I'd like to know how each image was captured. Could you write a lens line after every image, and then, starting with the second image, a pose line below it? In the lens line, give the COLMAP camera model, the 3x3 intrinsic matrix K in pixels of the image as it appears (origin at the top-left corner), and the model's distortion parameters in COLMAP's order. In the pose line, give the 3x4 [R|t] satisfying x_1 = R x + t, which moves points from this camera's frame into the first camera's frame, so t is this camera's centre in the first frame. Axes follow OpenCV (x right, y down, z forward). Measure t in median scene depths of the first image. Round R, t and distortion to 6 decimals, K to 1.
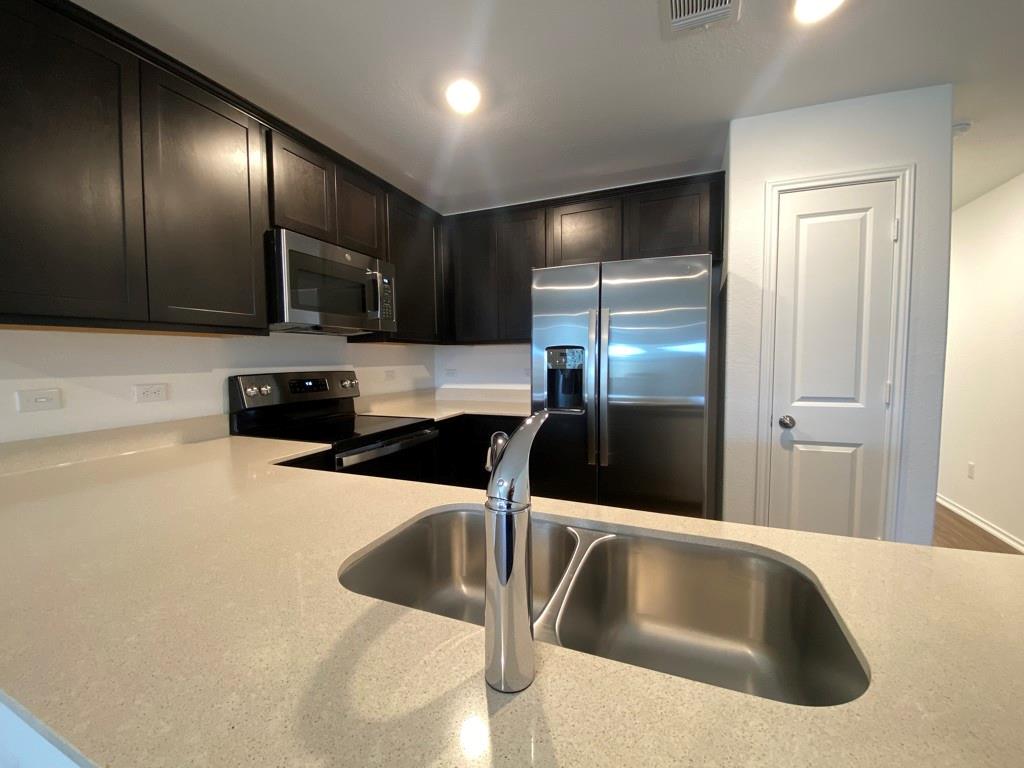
lens RADIAL K [[417.9, 0, 512.0], [0, 417.9, 384.0], [0, 0, 1]] dist [0.016661, -0.017734]
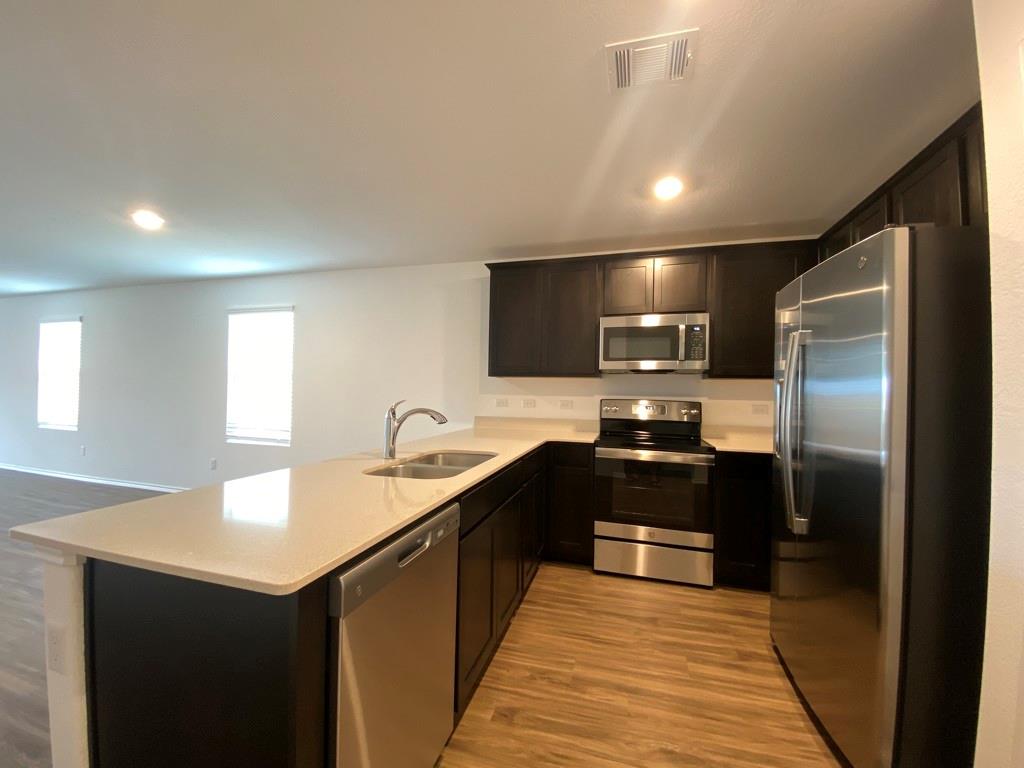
lens RADIAL K [[417.9, 0, 512.0], [0, 417.9, 384.0], [0, 0, 1]] dist [0.016661, -0.017734]
pose [[0.091823, 0.003800, -0.995768, 1.005543], [-0.080882, 0.996717, -0.003654, -0.044479], [0.992485, 0.080875, 0.091828, 0.411826]]
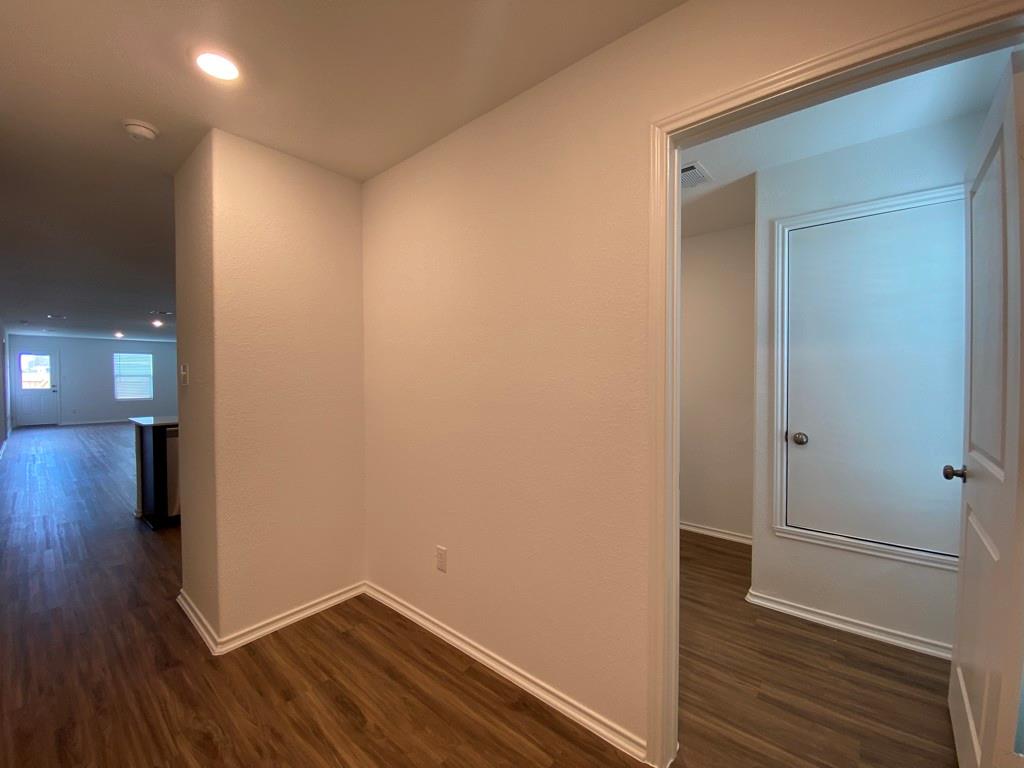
lens RADIAL K [[422.6, 0, 518.5], [0, 422.6, 386.2], [0, 0, 1]] dist [0.015497, -0.018224]
pose [[-0.320569, 0.035073, -0.946575, 1.726393], [-0.050845, 0.997236, 0.054170, -0.176451], [0.945859, 0.065494, -0.317900, 2.138012]]
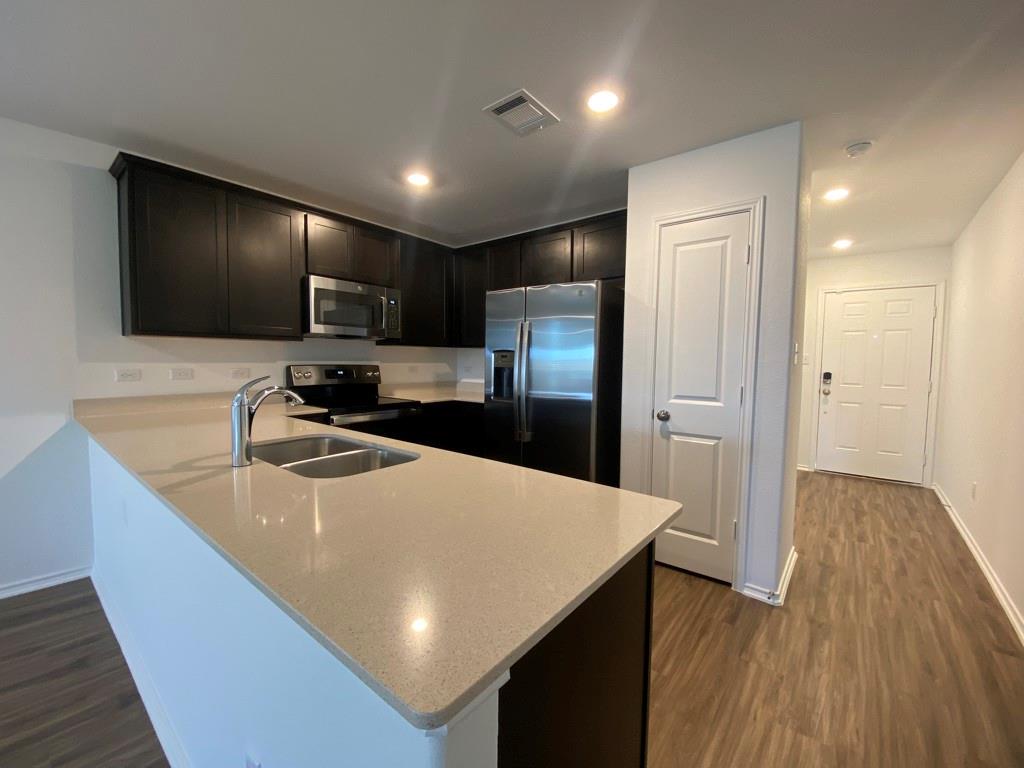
lens RADIAL K [[422.6, 0, 518.5], [0, 422.6, 386.2], [0, 0, 1]] dist [0.015497, -0.018224]
pose [[0.957983, 0.039100, -0.284148, 0.592497], [-0.038970, 0.999222, 0.006113, 0.014352], [0.284166, 0.005217, 0.958761, -0.283040]]
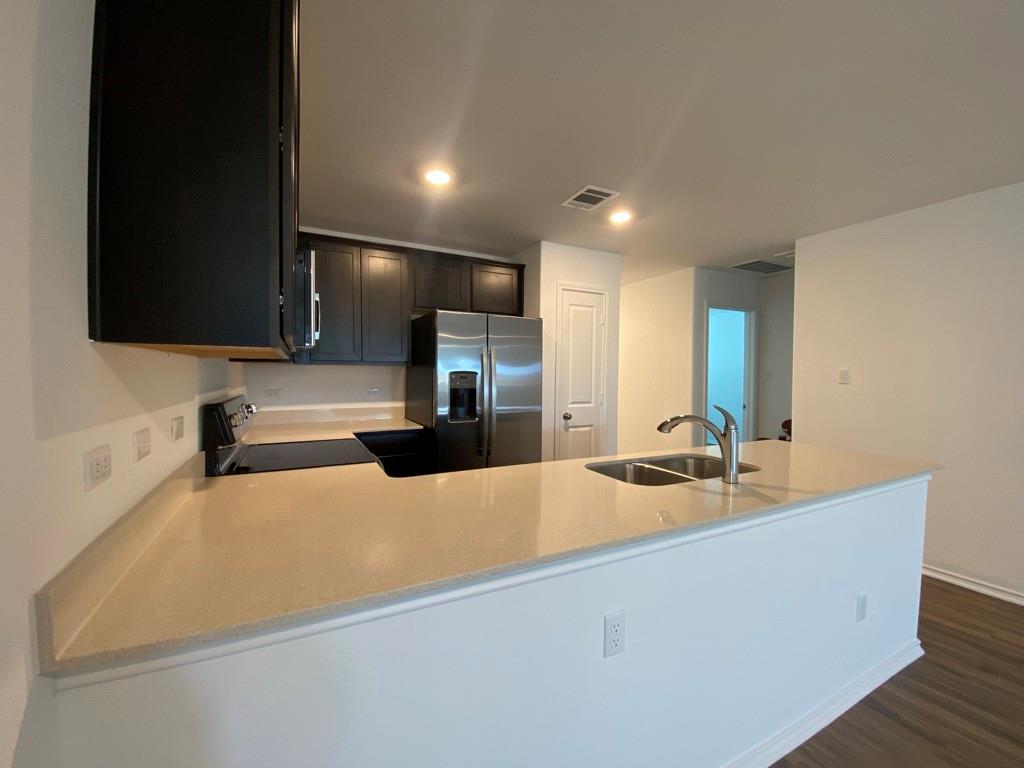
lens RADIAL K [[417.9, 0, 512.0], [0, 417.9, 384.0], [0, 0, 1]] dist [0.016661, -0.017734]
pose [[0.644254, -0.006502, 0.764784, -0.864357], [0.031211, 0.999354, -0.017796, -0.023318], [-0.764175, 0.035335, 0.644041, 0.020162]]
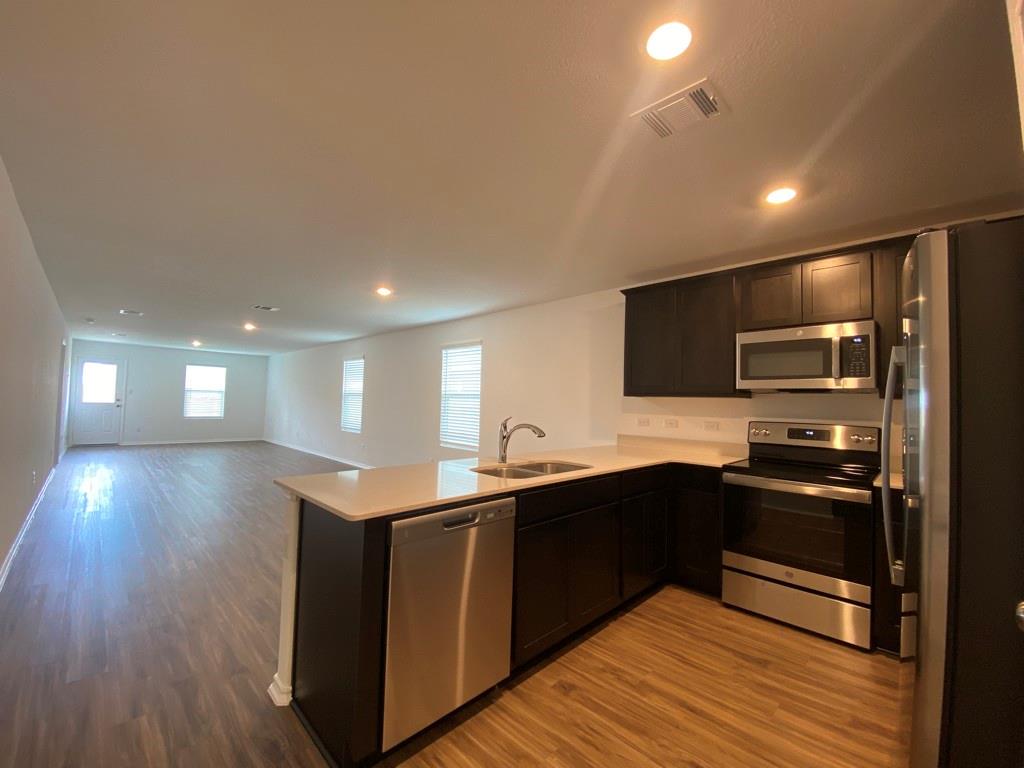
lens RADIAL K [[417.9, 0, 512.0], [0, 417.9, 384.0], [0, 0, 1]] dist [0.016661, -0.017734]
pose [[-0.394934, -0.035847, -0.918010, 1.136966], [-0.076774, 0.997031, -0.005904, -0.078377], [0.915496, 0.068147, -0.396514, 0.723458]]
